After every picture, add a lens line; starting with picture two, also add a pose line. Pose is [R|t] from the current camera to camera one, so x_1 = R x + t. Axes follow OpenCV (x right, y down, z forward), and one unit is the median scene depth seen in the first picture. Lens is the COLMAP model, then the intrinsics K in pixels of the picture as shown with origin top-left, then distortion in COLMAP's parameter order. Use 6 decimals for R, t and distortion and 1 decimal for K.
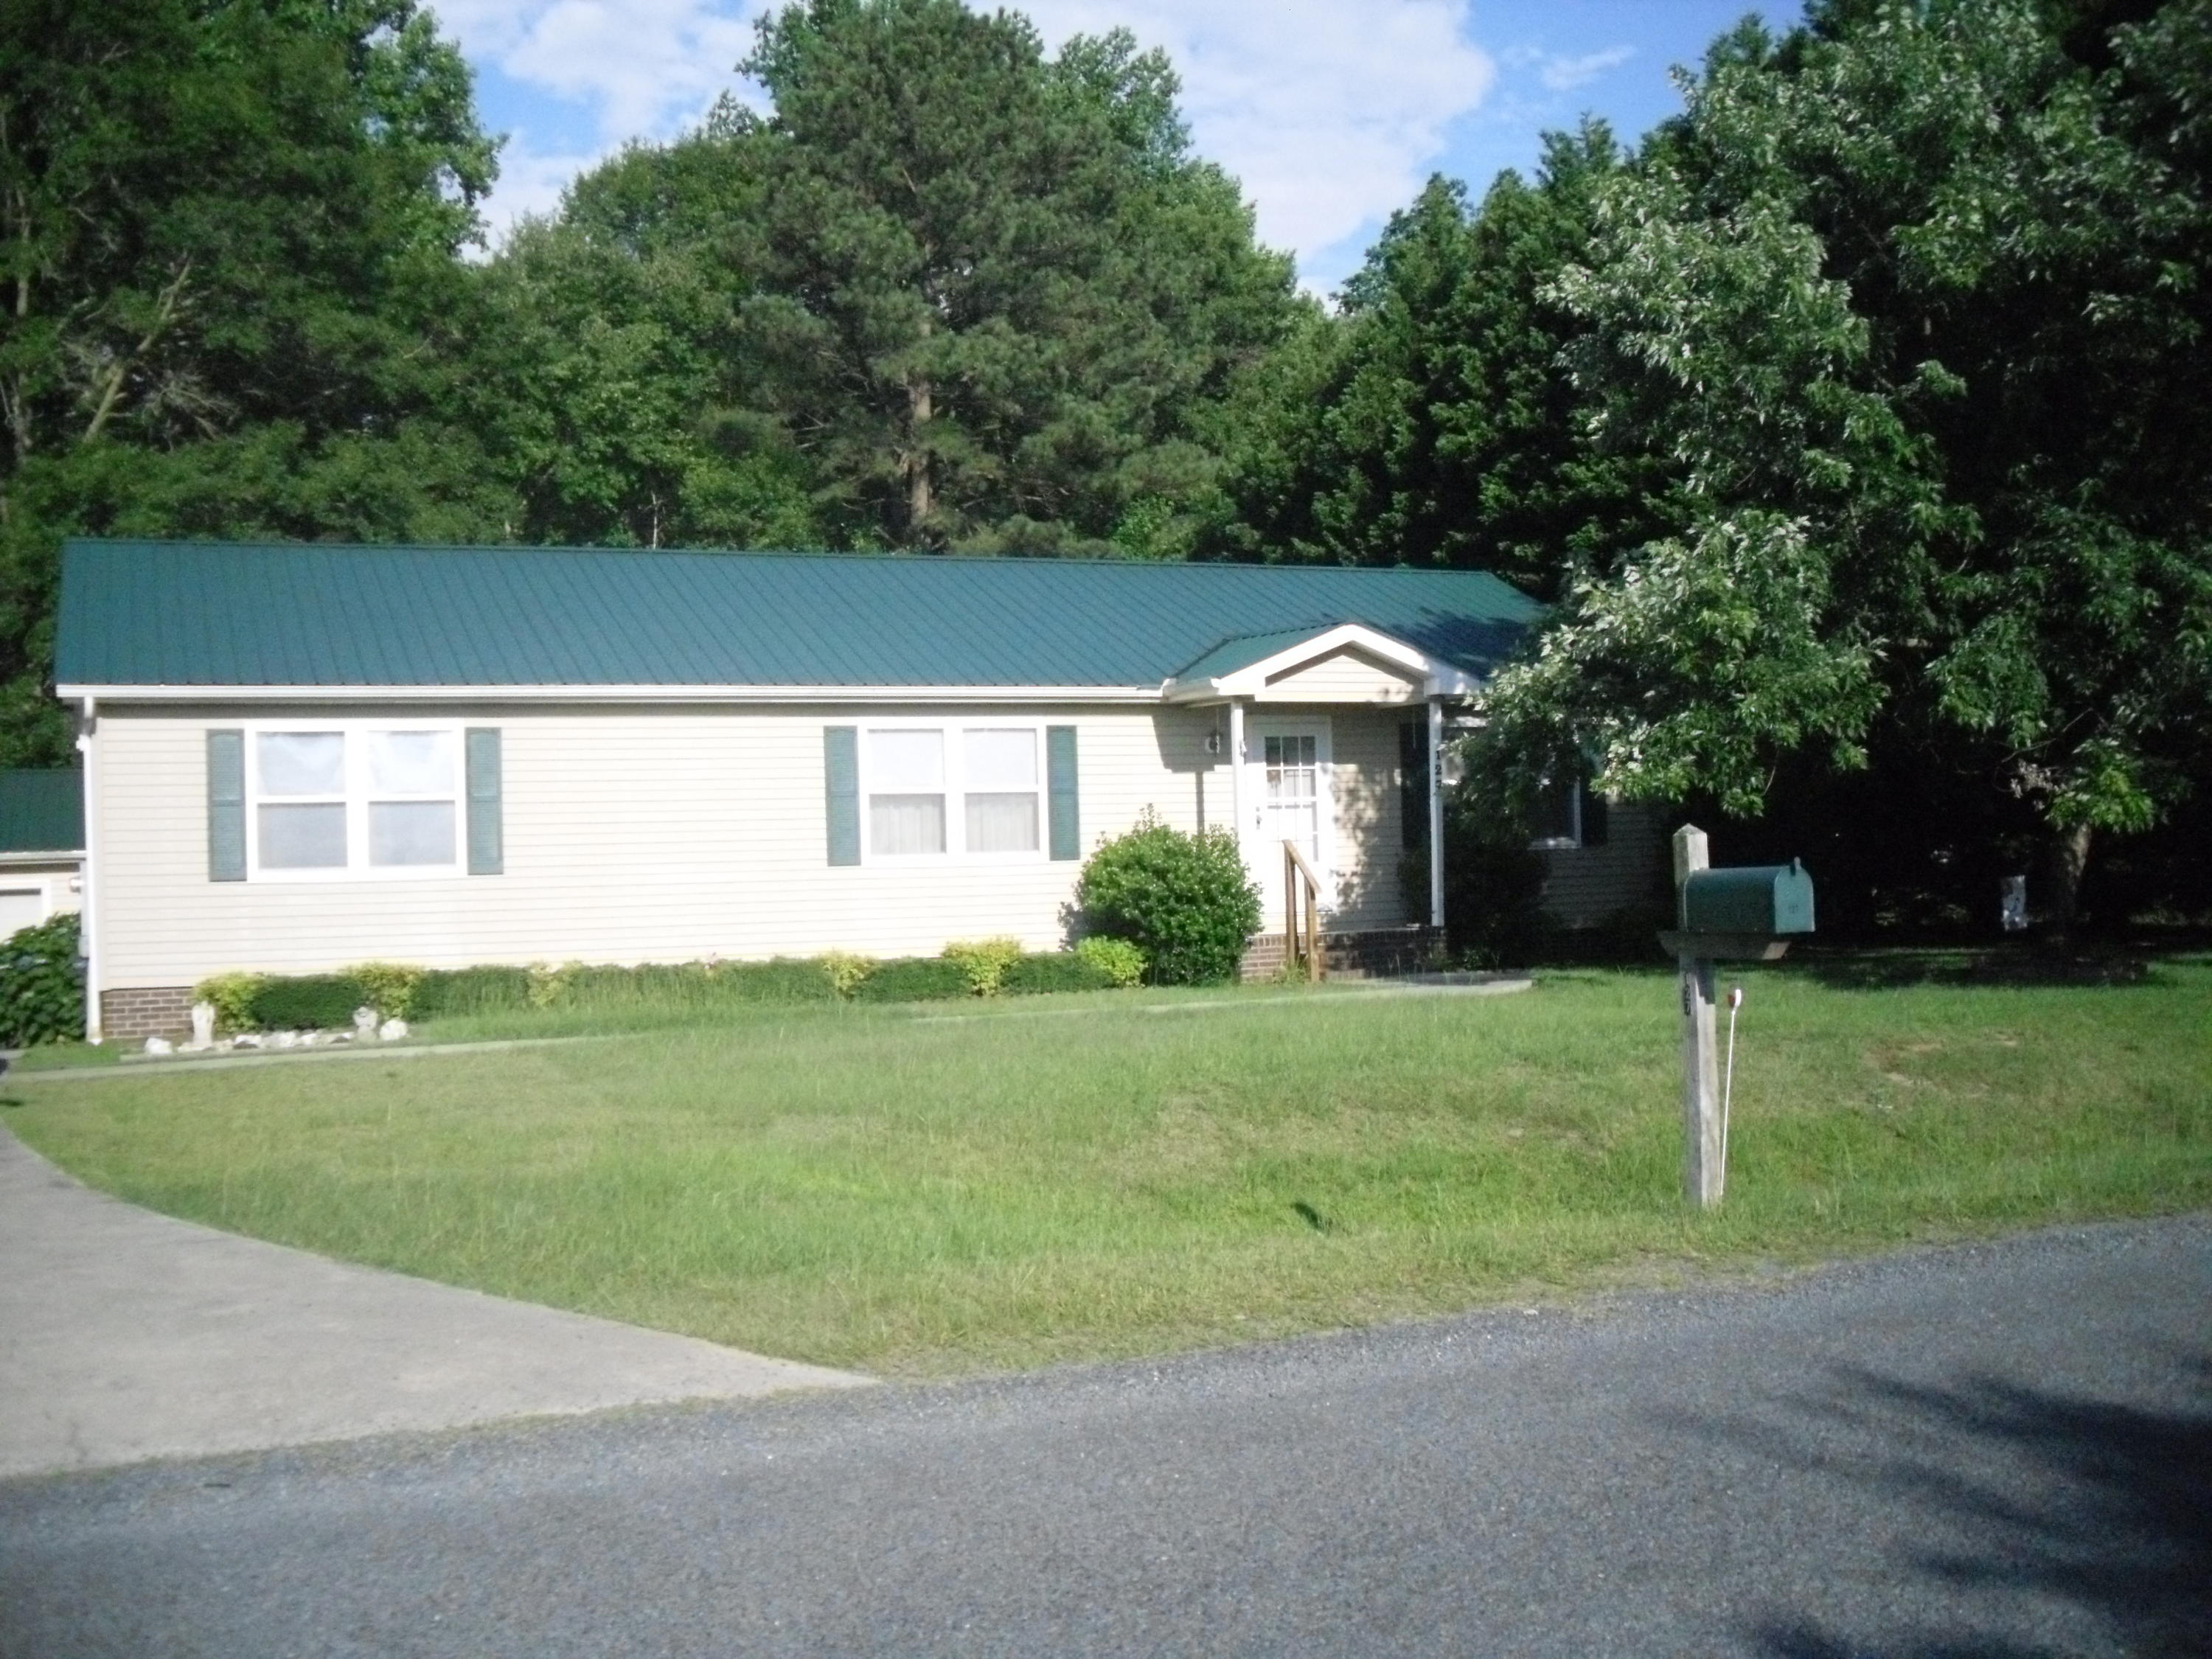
lens RADIAL K [[2371.5, 0, 1106.0], [0, 2371.5, 829.5], [0, 0, 1]] dist [-0.198629, 0.303507]
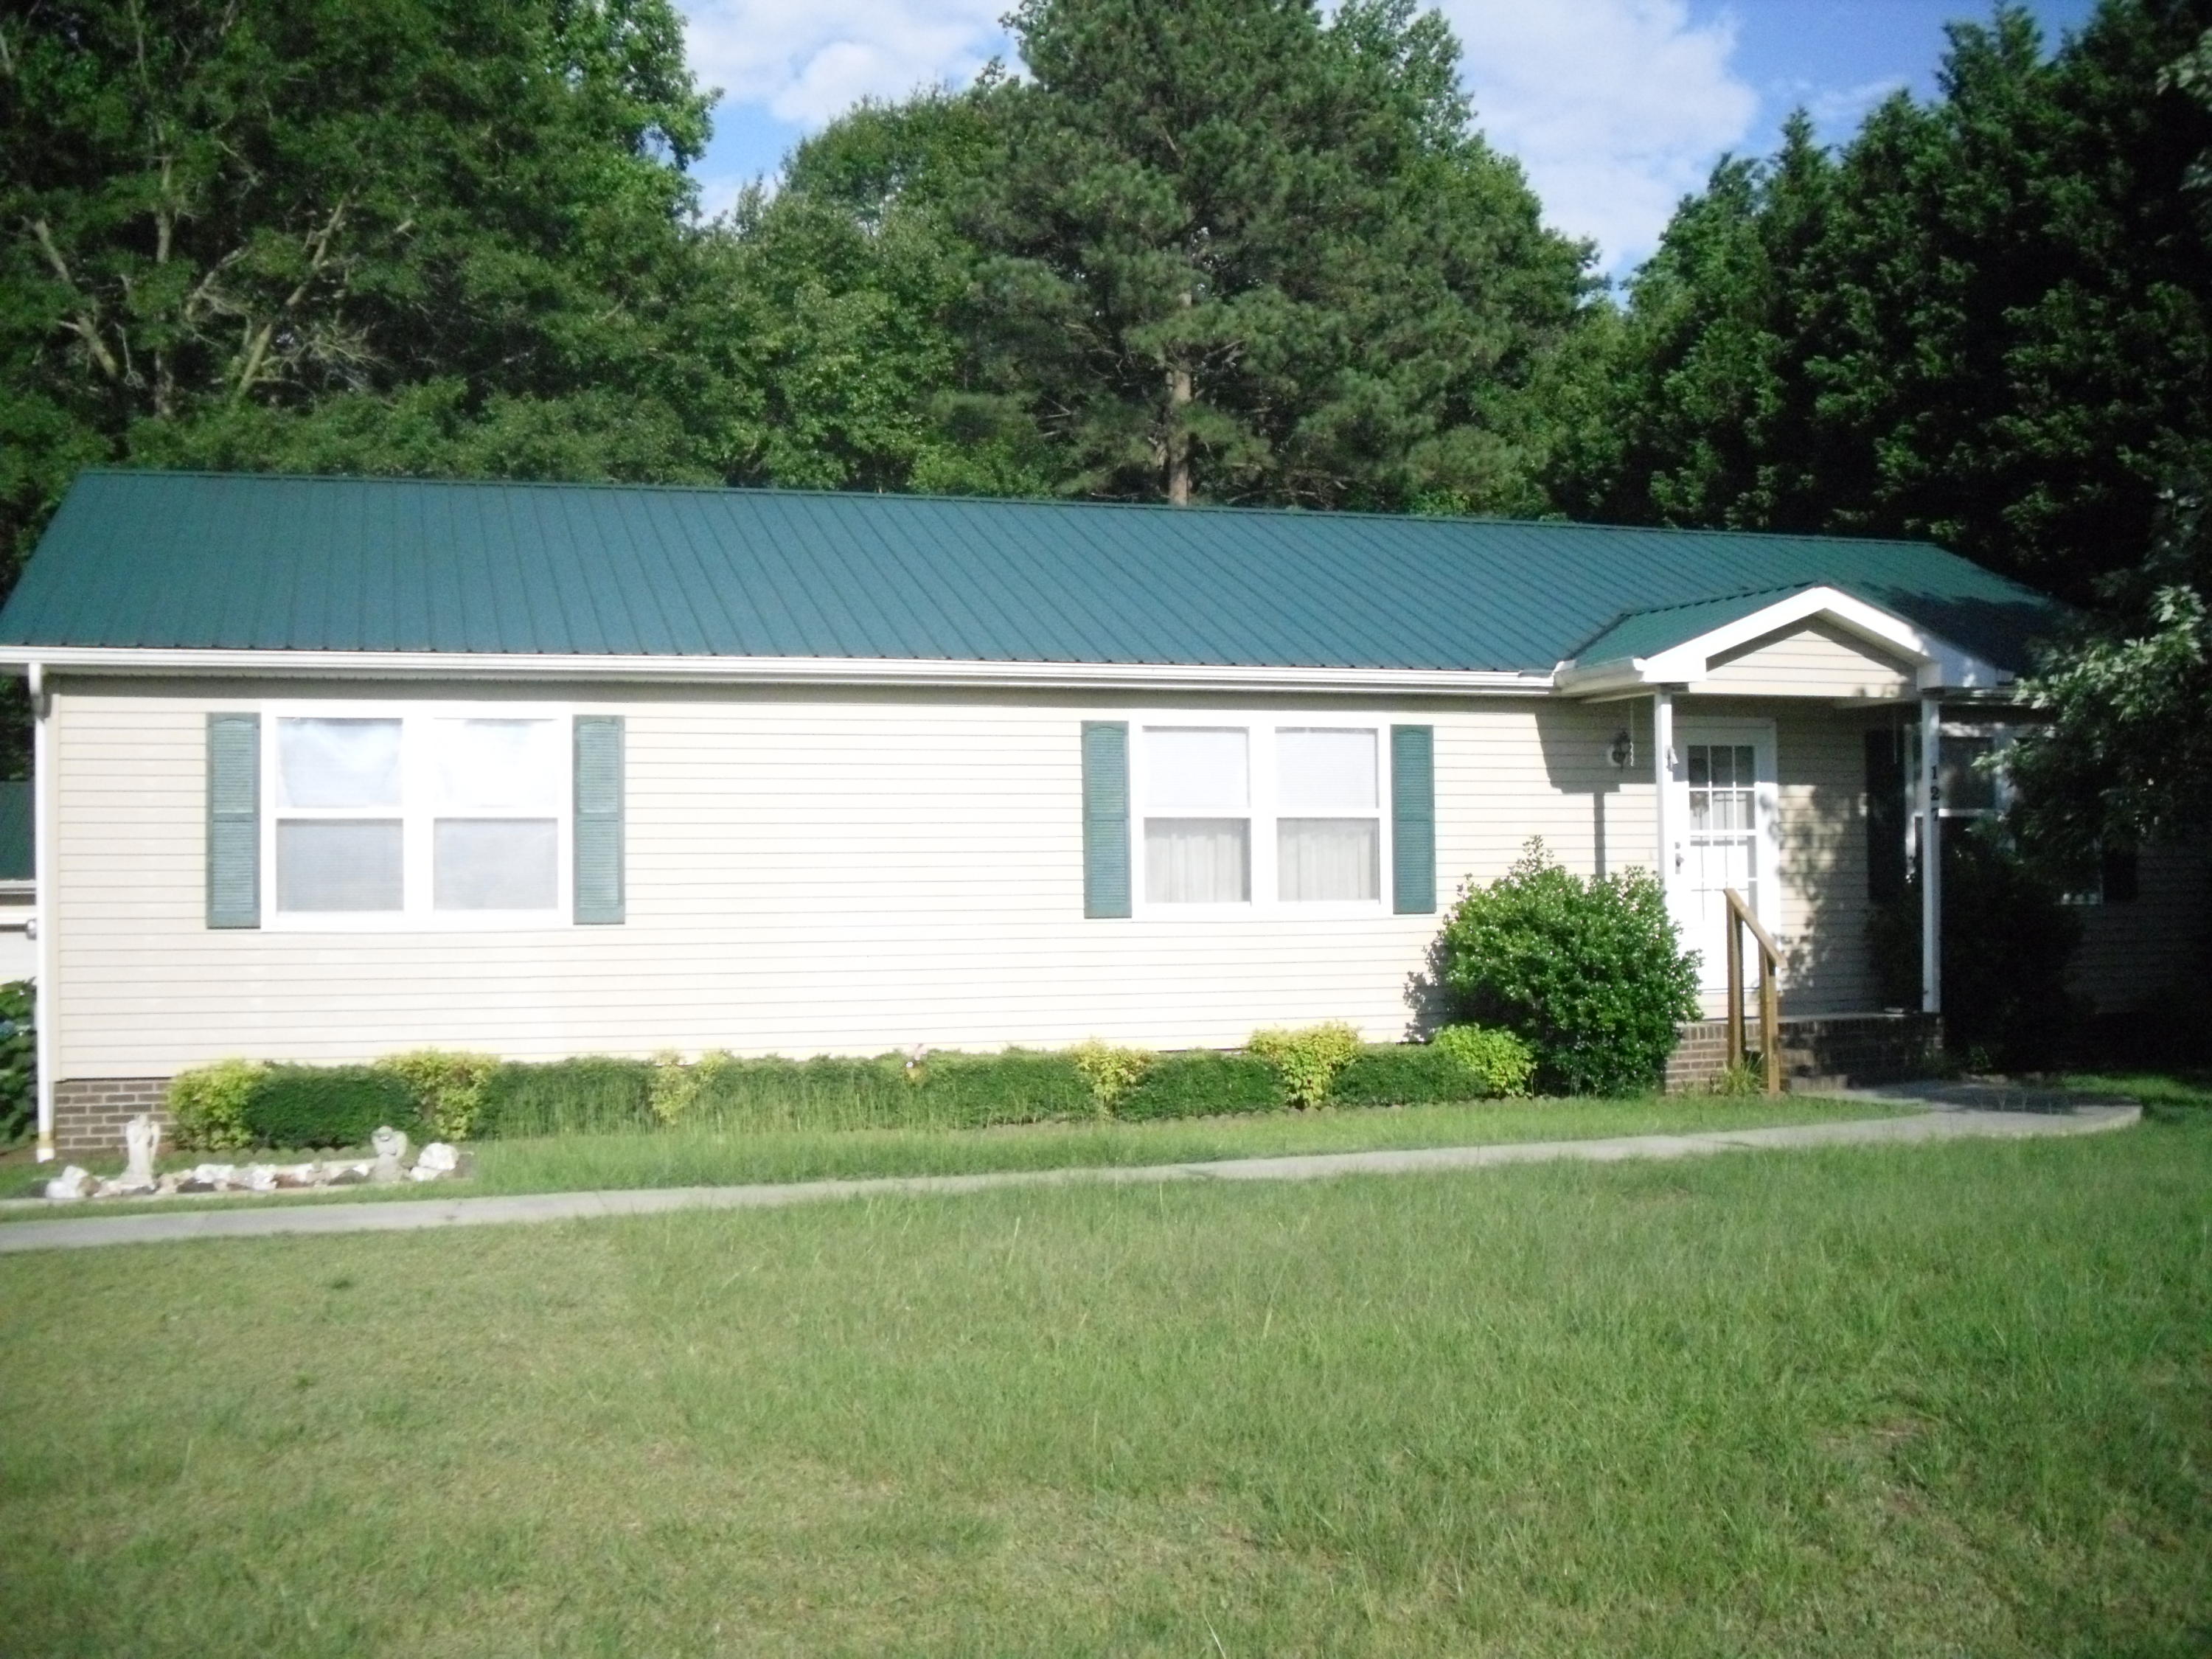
lens RADIAL K [[2371.5, 0, 1106.0], [0, 2371.5, 829.5], [0, 0, 1]] dist [-0.198629, 0.303507]
pose [[0.995018, 0.011407, -0.099044, -0.024935], [-0.012986, 0.999798, -0.015309, -0.000231], [0.098850, 0.016519, 0.994965, 0.177706]]
